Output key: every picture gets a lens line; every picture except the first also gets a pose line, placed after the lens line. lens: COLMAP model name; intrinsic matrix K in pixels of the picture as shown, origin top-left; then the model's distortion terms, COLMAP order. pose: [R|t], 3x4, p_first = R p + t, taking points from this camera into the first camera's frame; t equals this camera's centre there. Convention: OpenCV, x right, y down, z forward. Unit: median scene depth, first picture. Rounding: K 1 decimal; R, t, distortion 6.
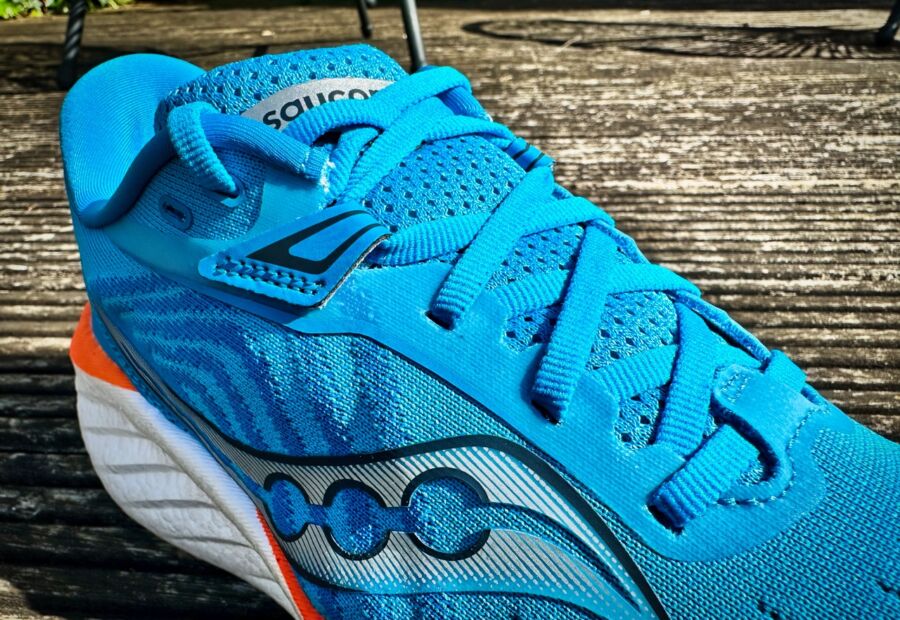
lens RADIAL K [[633.8, 0, 431.6], [0, 633.8, 359.8], [0, 0, 1]] dist [-0.009359, 0.000770]
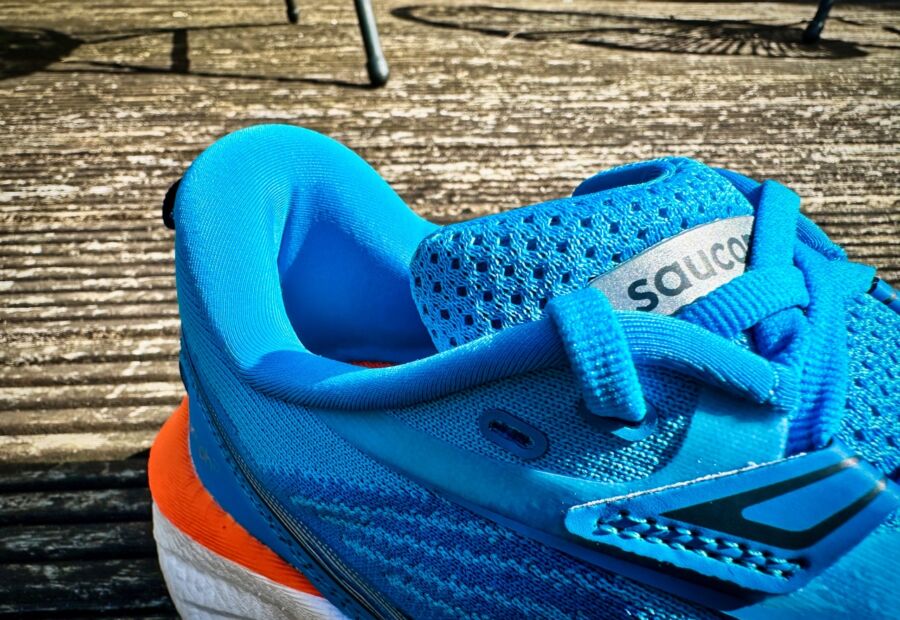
lens RADIAL K [[630.5, 0, 425.2], [0, 630.5, 358.2], [0, 0, 1]] dist [-0.010374, 0.001412]
pose [[0.989836, -0.050837, 0.132816, -0.108119], [0.046672, 0.998322, 0.034292, -0.063365], [-0.134336, -0.027744, 0.990547, 0.063831]]
